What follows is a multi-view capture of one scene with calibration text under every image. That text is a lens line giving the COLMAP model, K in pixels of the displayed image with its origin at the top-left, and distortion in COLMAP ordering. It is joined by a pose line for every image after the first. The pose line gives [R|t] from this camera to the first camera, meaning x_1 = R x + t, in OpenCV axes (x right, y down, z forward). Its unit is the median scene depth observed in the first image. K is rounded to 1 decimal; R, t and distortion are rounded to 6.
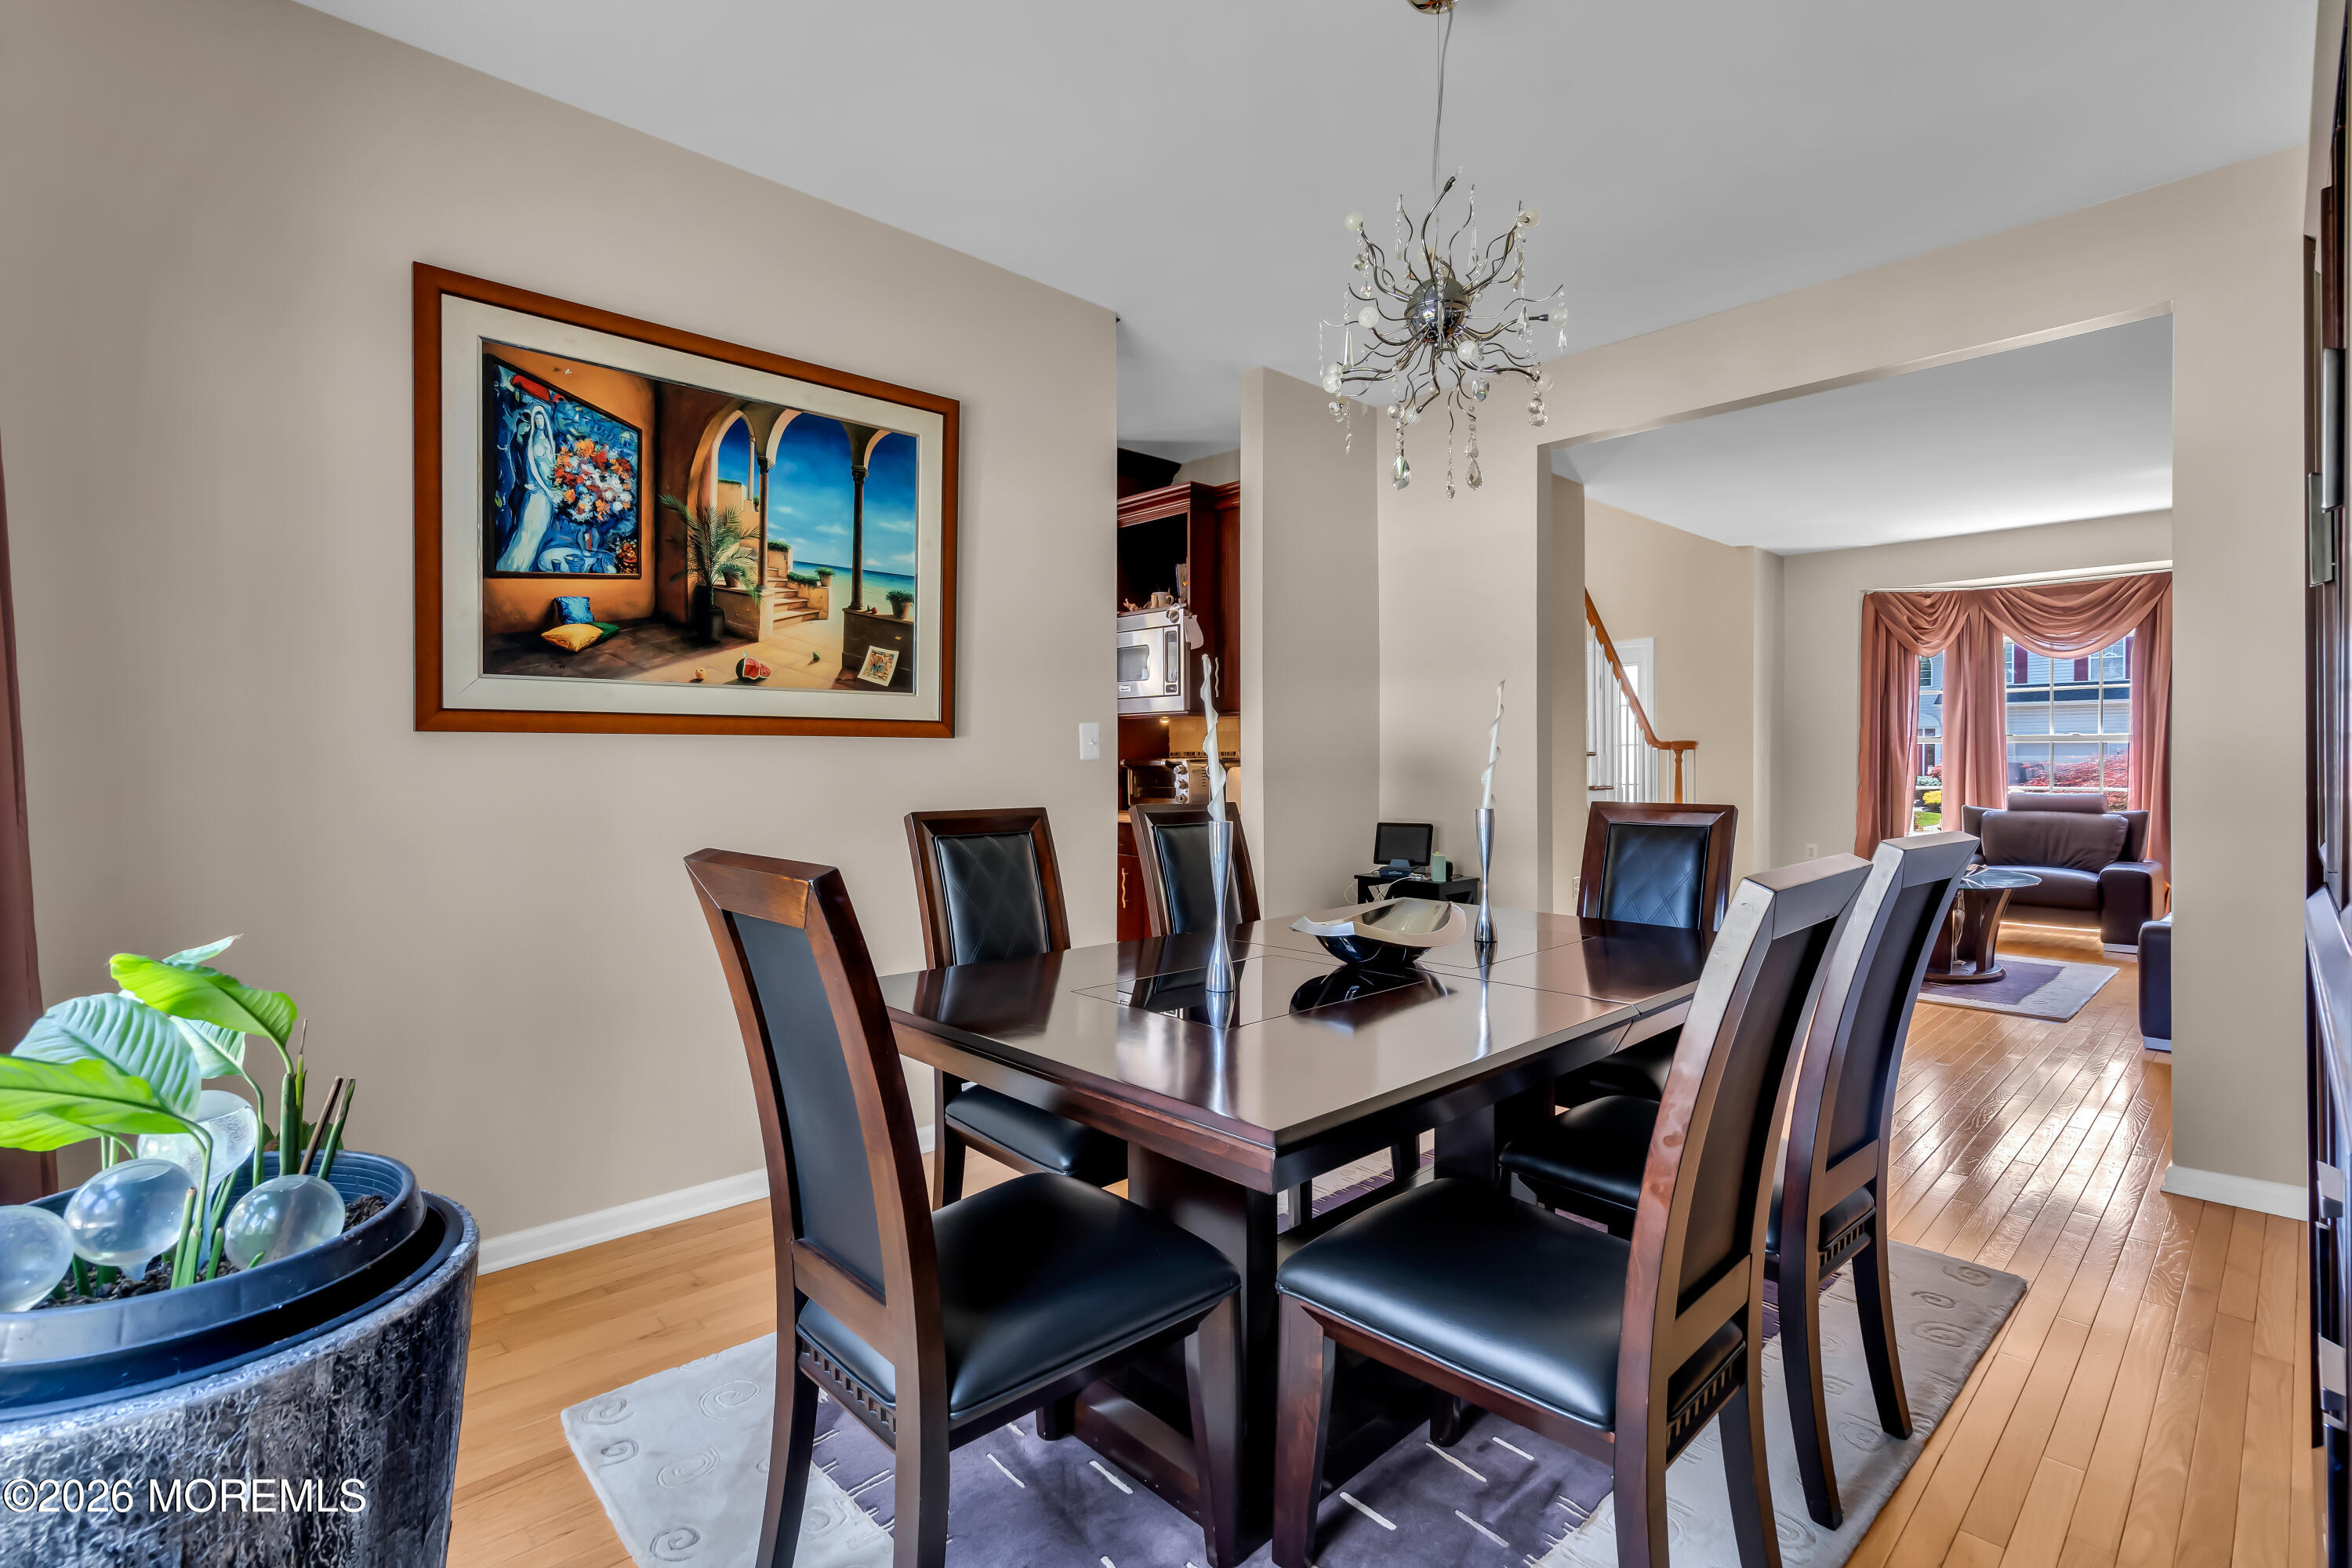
lens RADIAL K [[1084.1, 0, 1168.3], [0, 1084.1, 768.1], [0, 0, 1]] dist [0.000783, 0.000467]
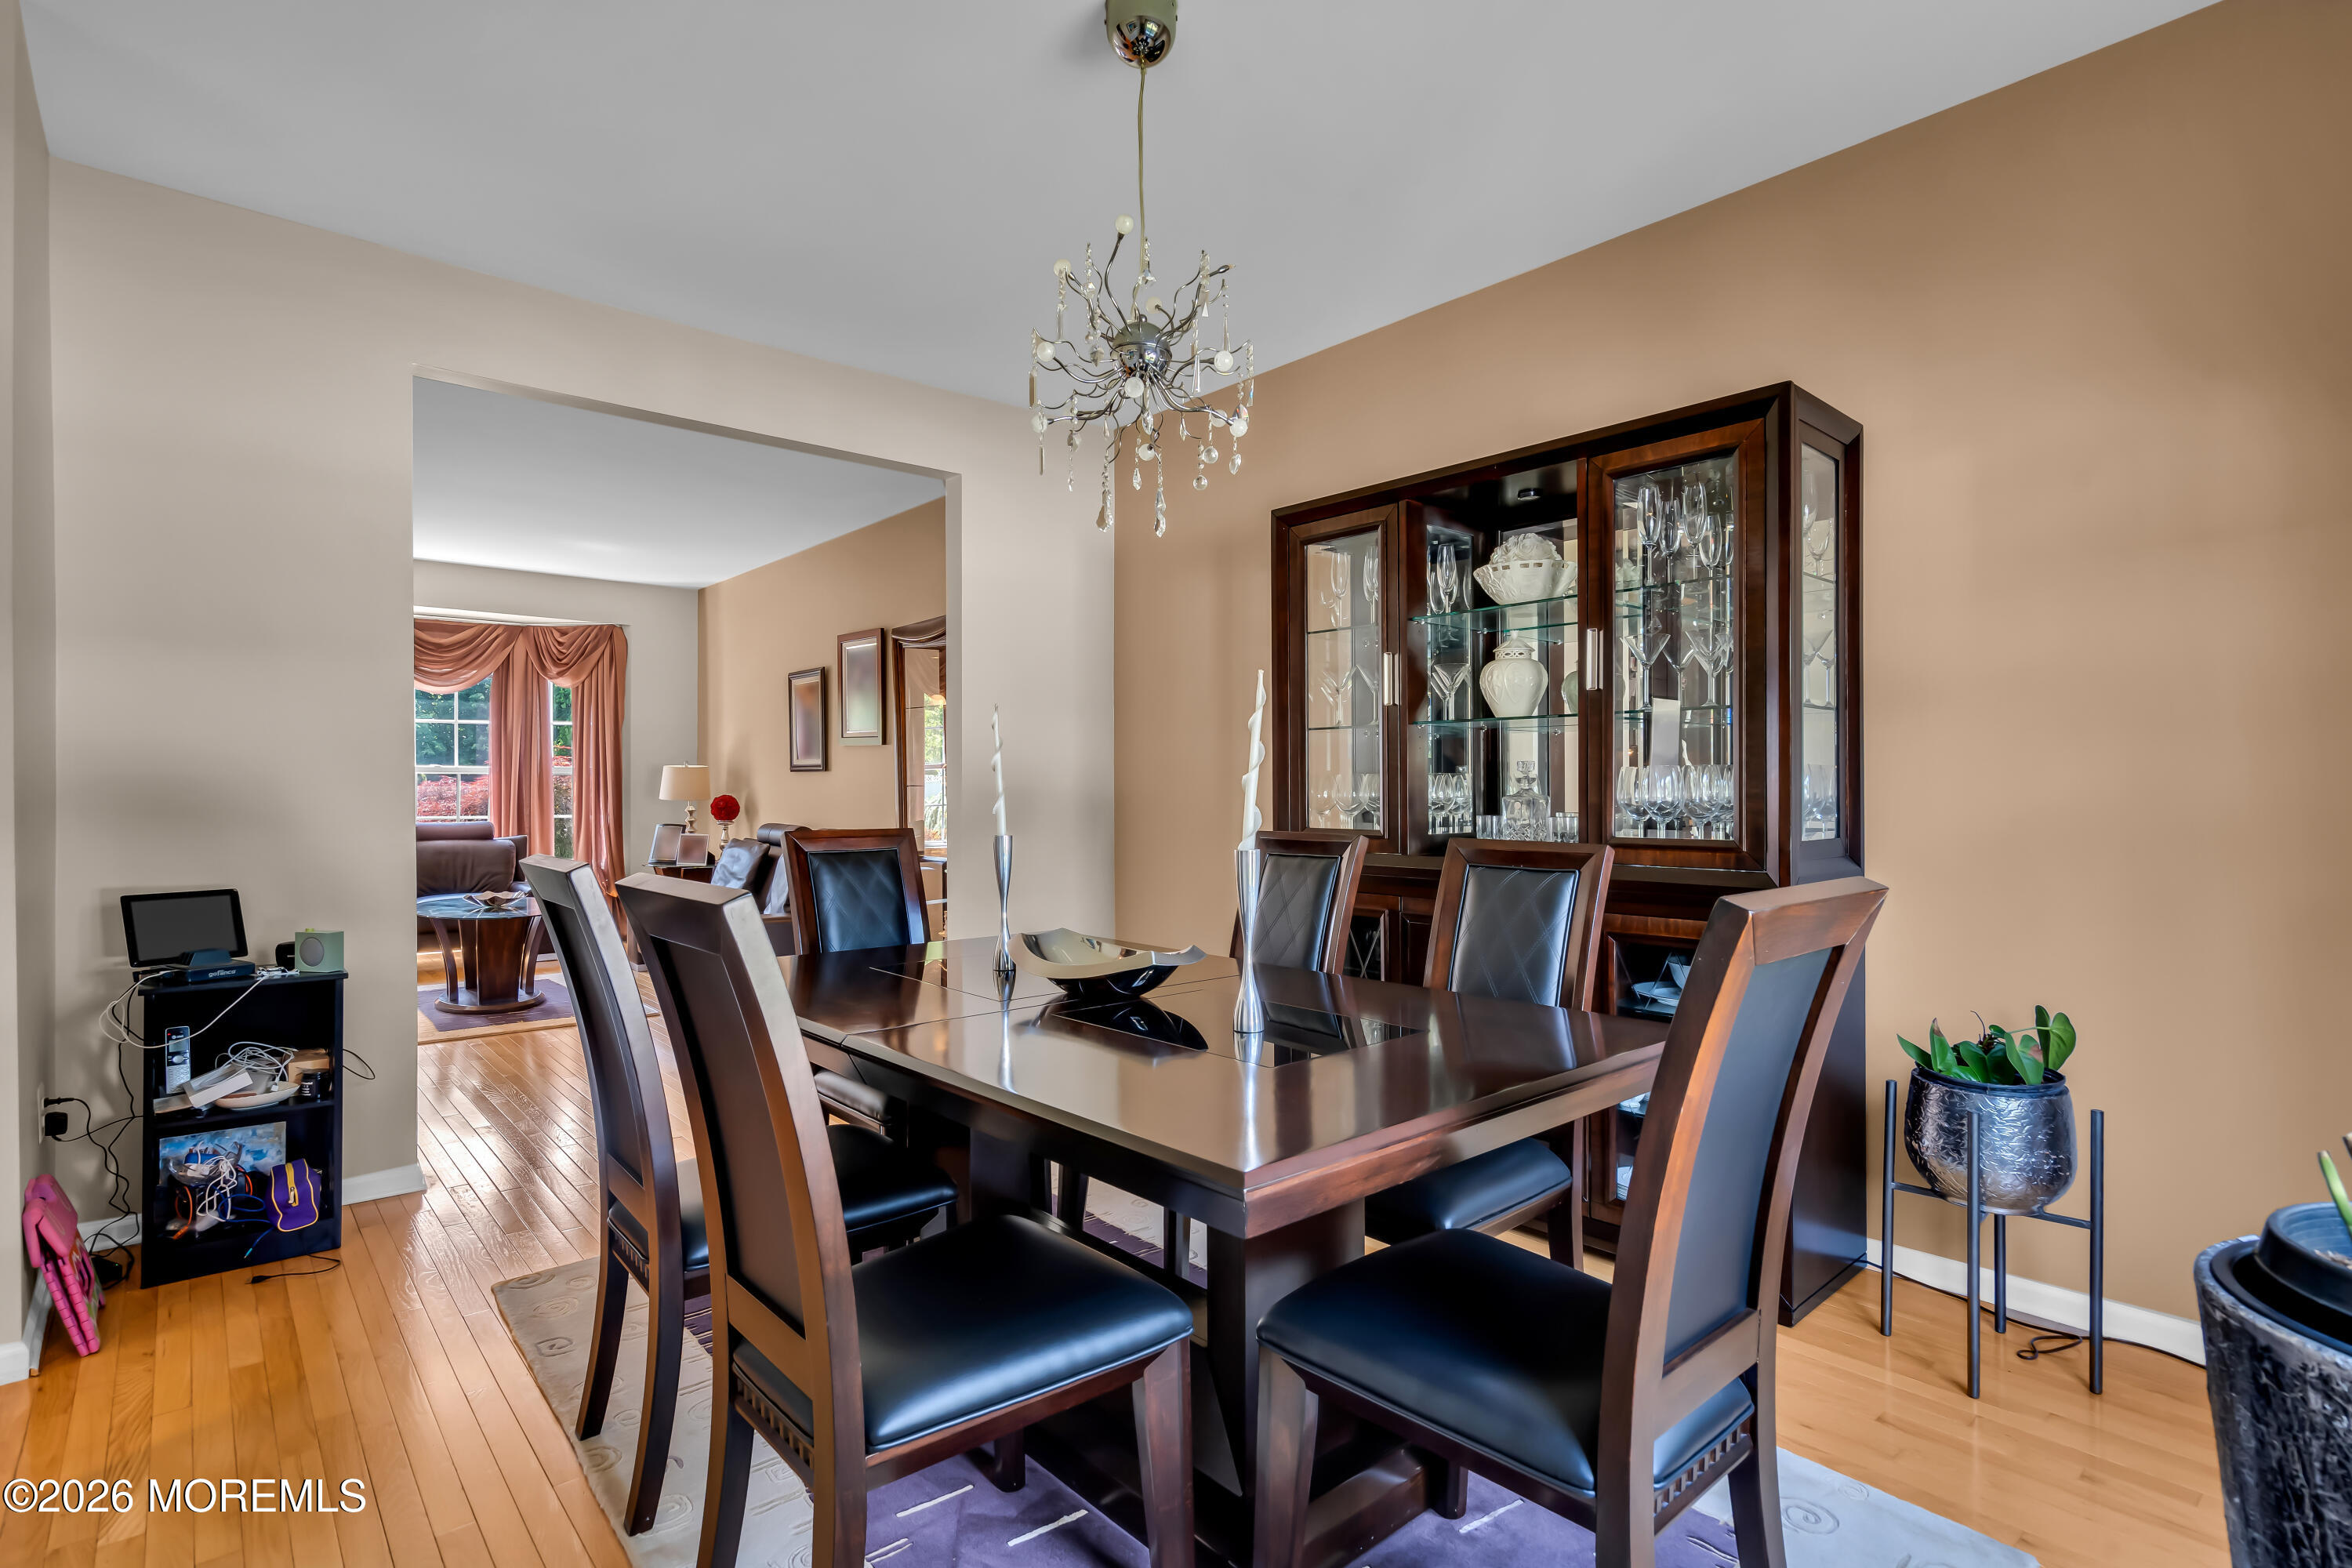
lens RADIAL K [[1133.4, 0, 1176.0], [0, 1133.4, 784.0], [0, 0, 1]] dist [-0.000298, 0.000067]
pose [[0.038867, 0.010225, 0.999192, -0.782102], [0.002933, 0.999942, -0.010347, -0.000809], [-0.999240, 0.003332, 0.038835, 0.855562]]
